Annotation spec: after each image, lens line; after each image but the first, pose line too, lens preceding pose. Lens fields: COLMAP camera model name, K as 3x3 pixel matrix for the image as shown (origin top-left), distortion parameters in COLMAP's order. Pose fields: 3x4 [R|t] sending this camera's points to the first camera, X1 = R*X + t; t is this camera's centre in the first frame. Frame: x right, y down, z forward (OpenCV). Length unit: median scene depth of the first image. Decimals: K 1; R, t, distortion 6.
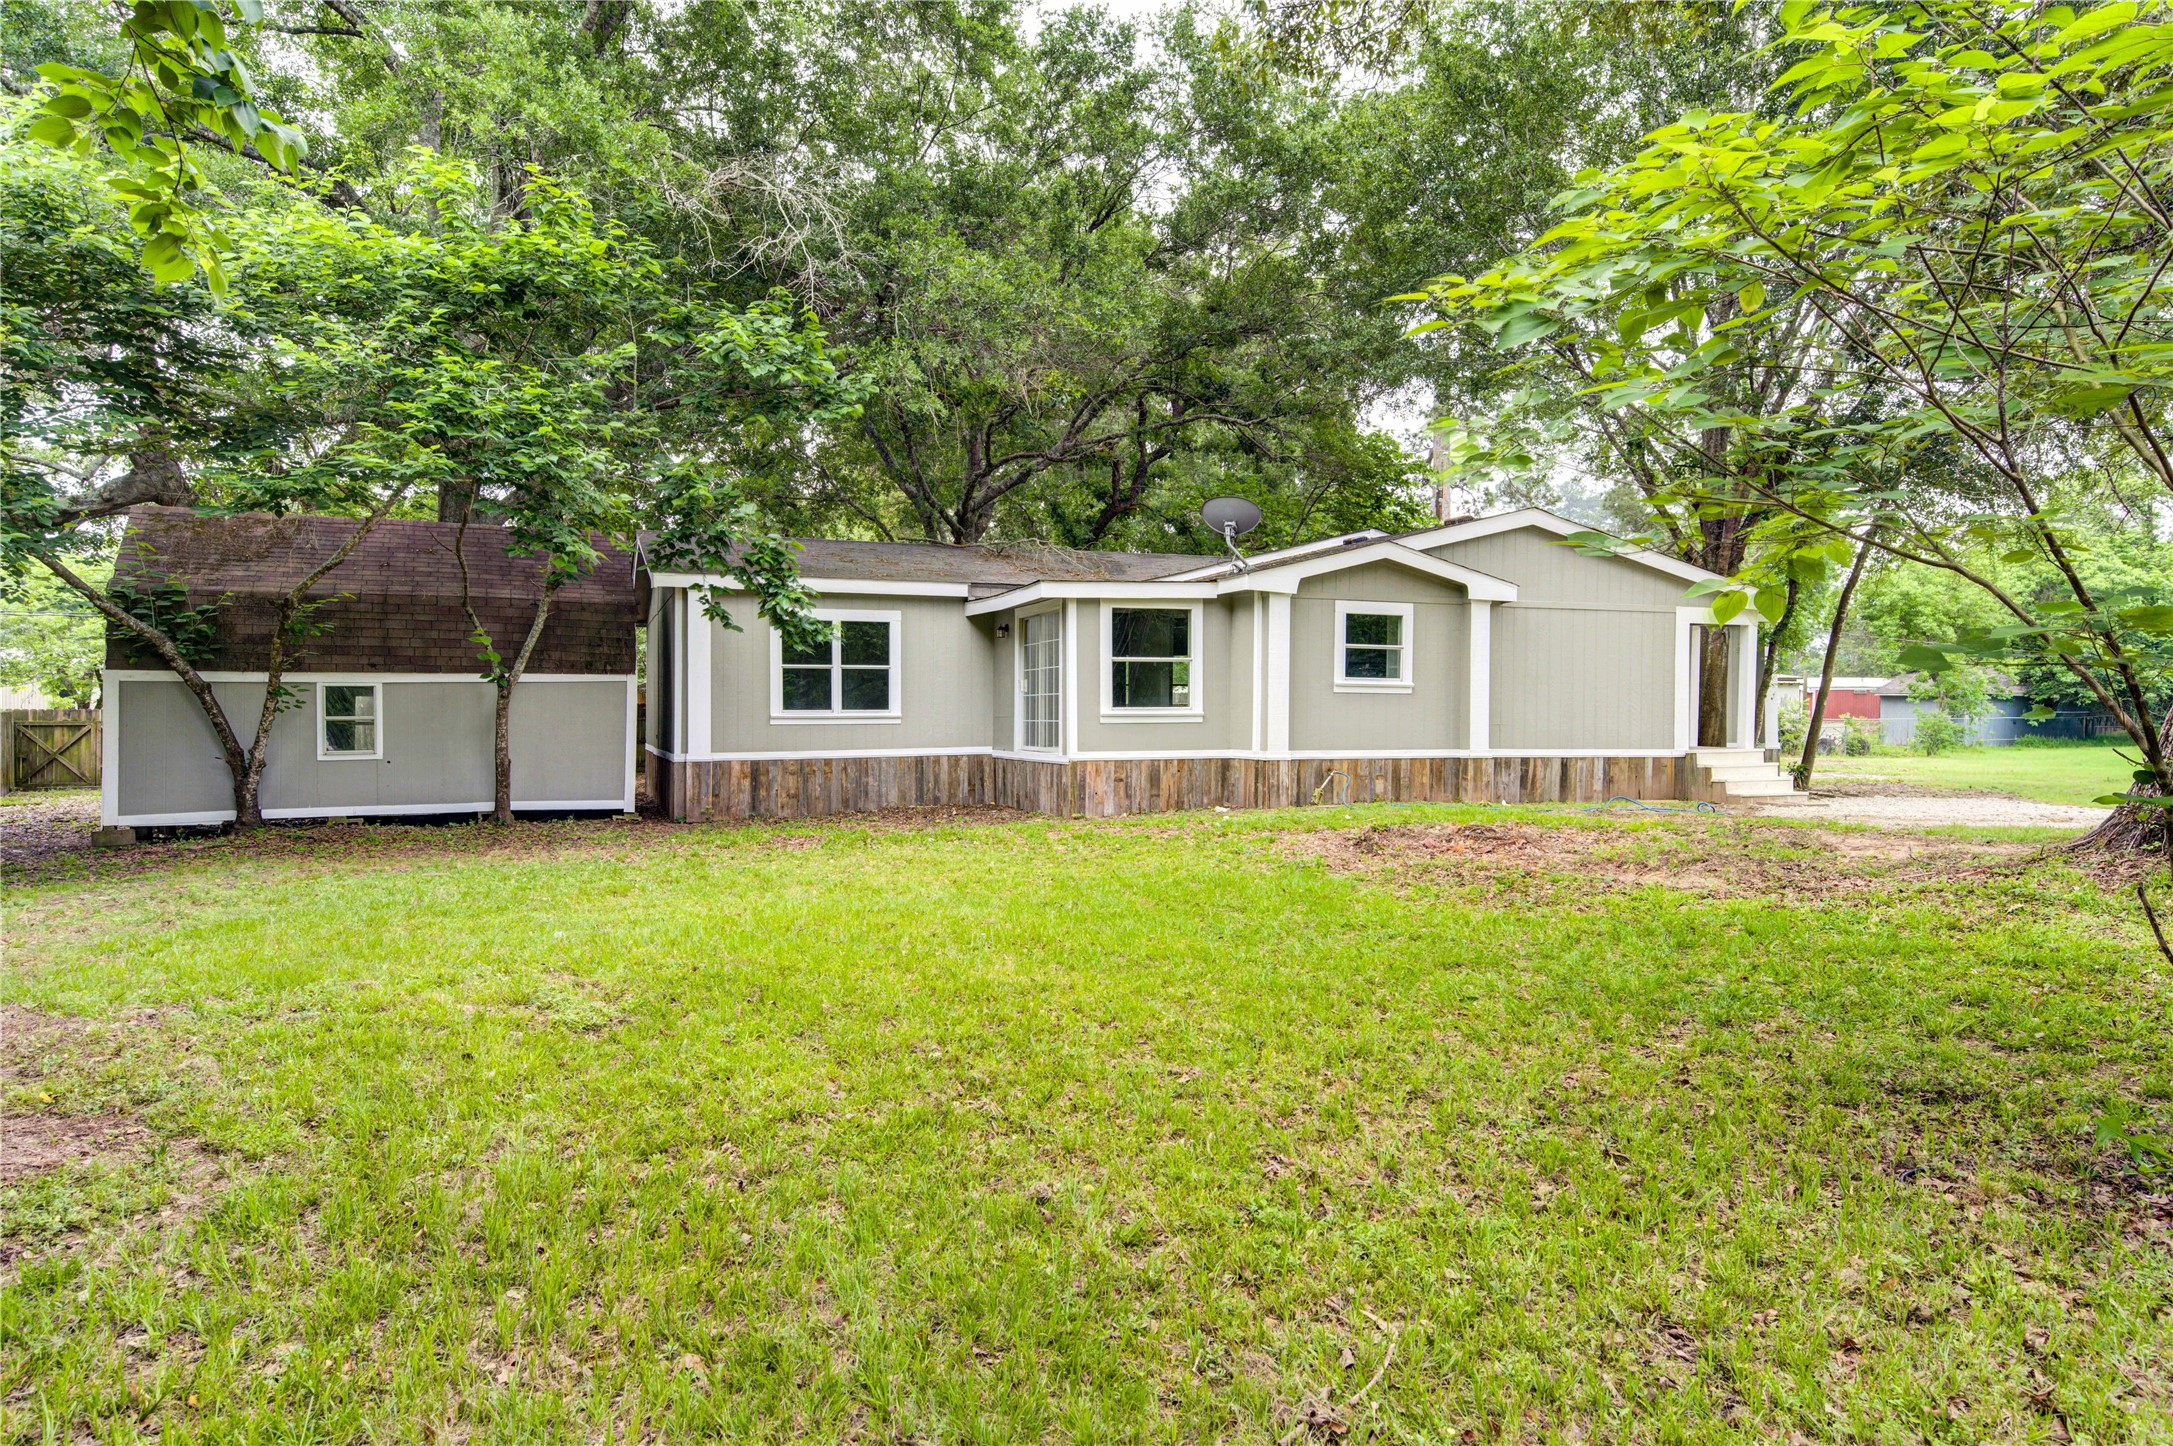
lens RADIAL K [[1365.4, 0, 1086.5], [0, 1365.4, 723.0], [0, 0, 1]] dist [0.048657, 0.001463]
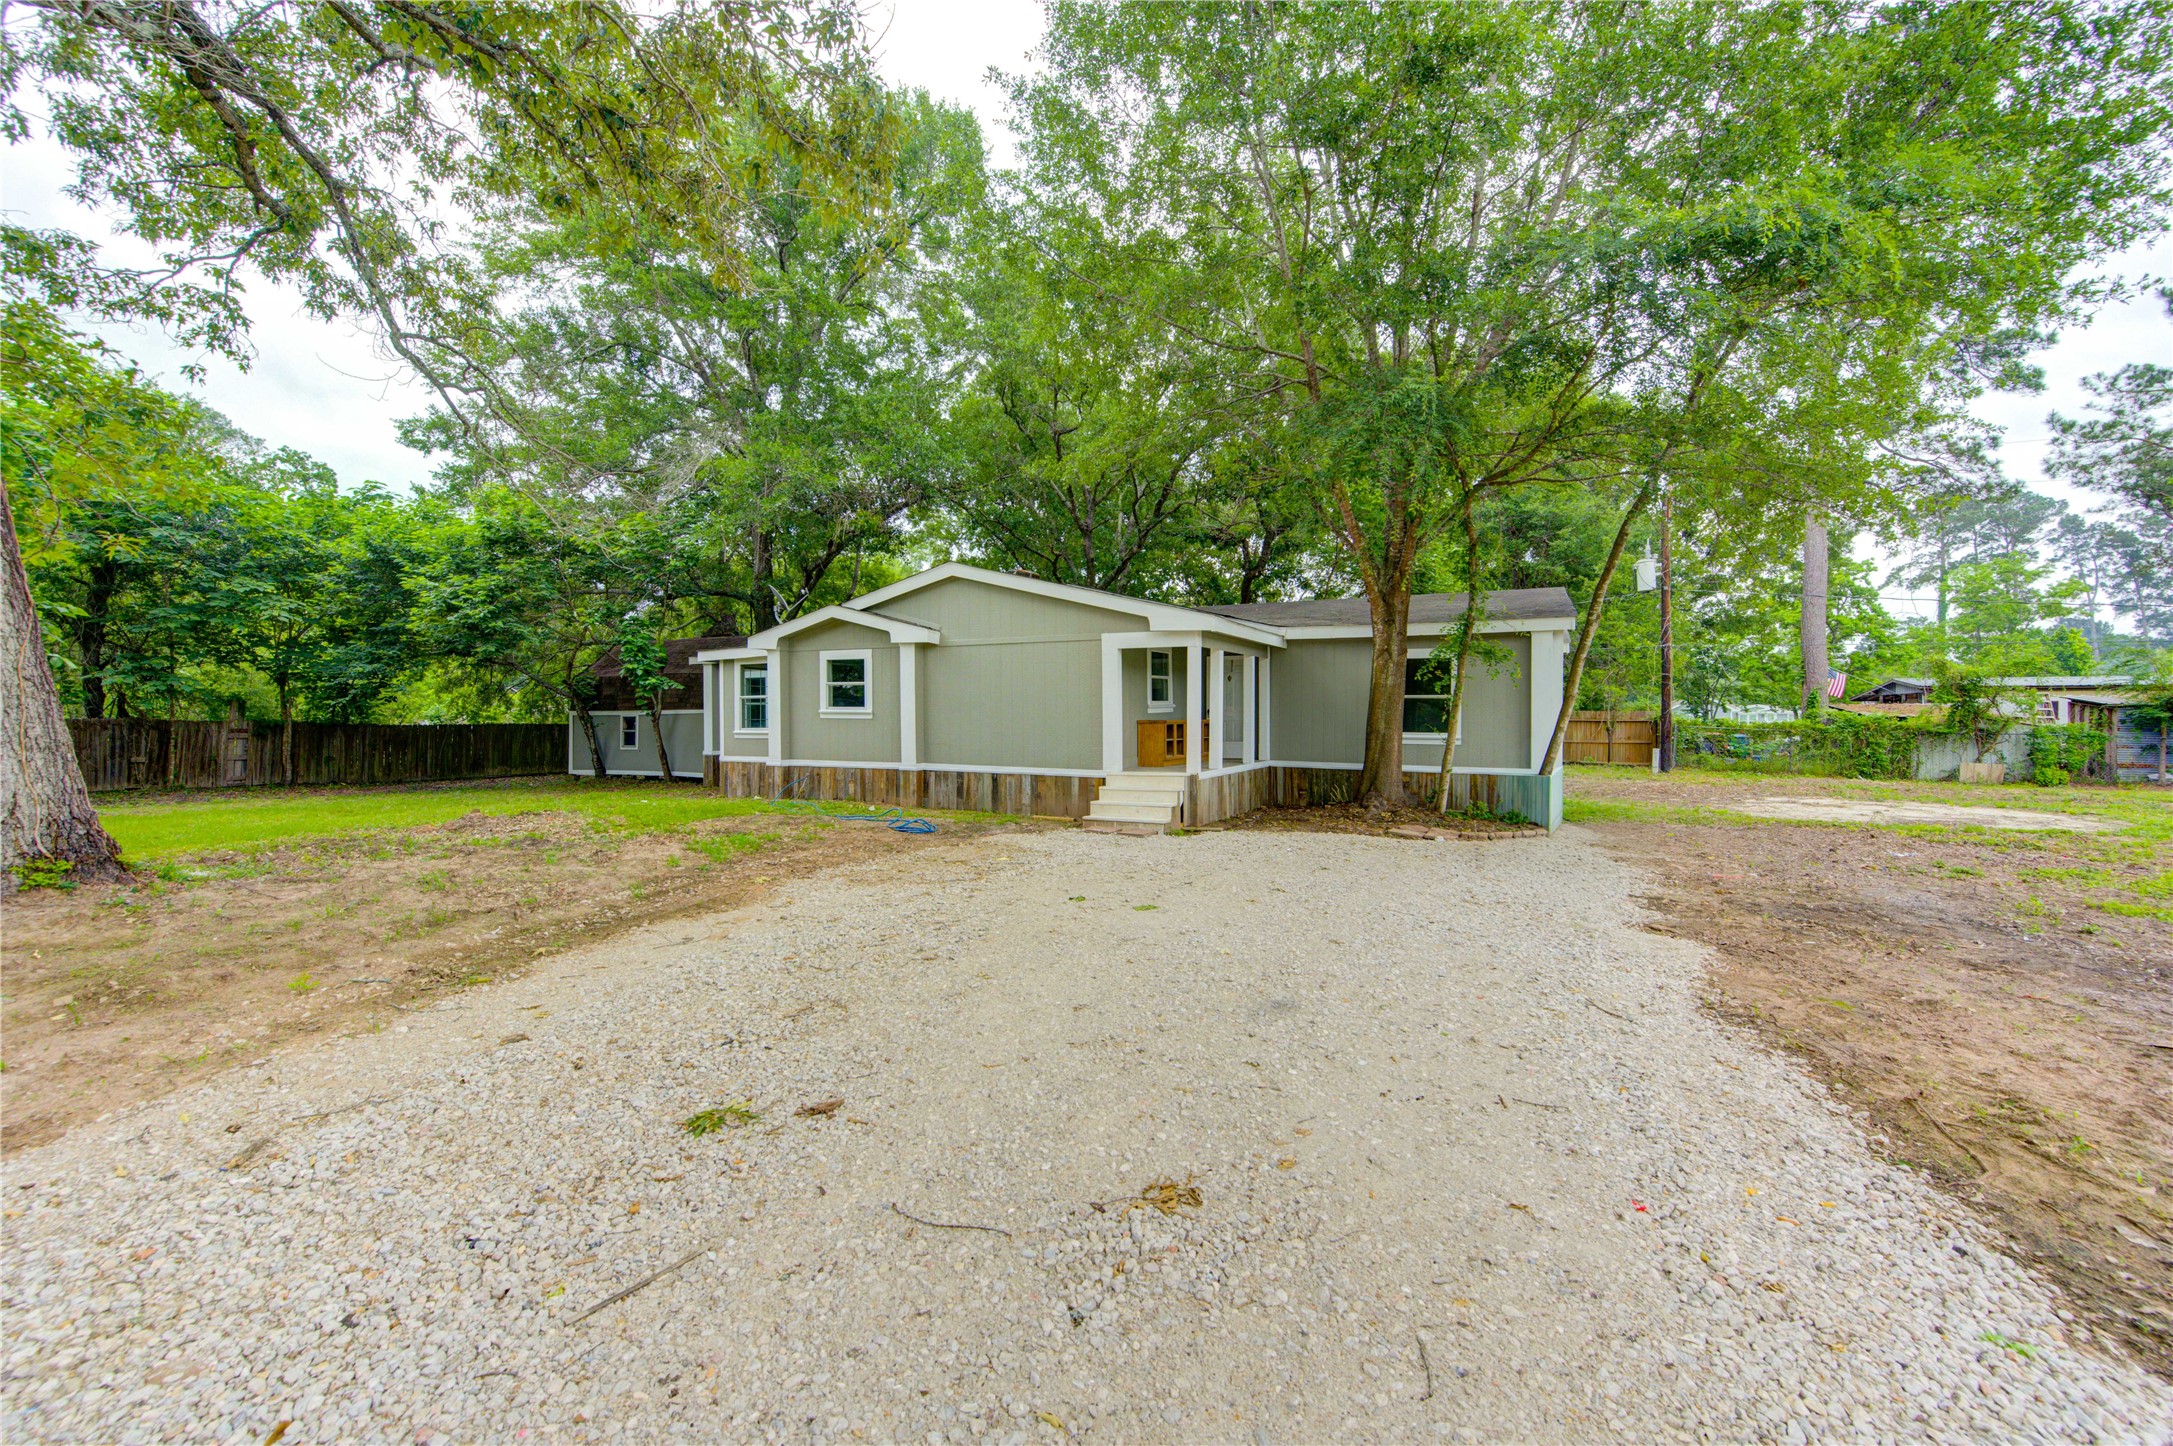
lens RADIAL K [[847.7, 0, 1087.6], [0, 847.7, 730.1], [0, 0, 1]] dist [0.000294, -0.001107]
pose [[0.703187, 0.007450, -0.710966, 0.907805], [-0.004549, 0.999972, 0.005979, -0.015805], [0.710991, -0.000970, 0.703201, 0.558181]]
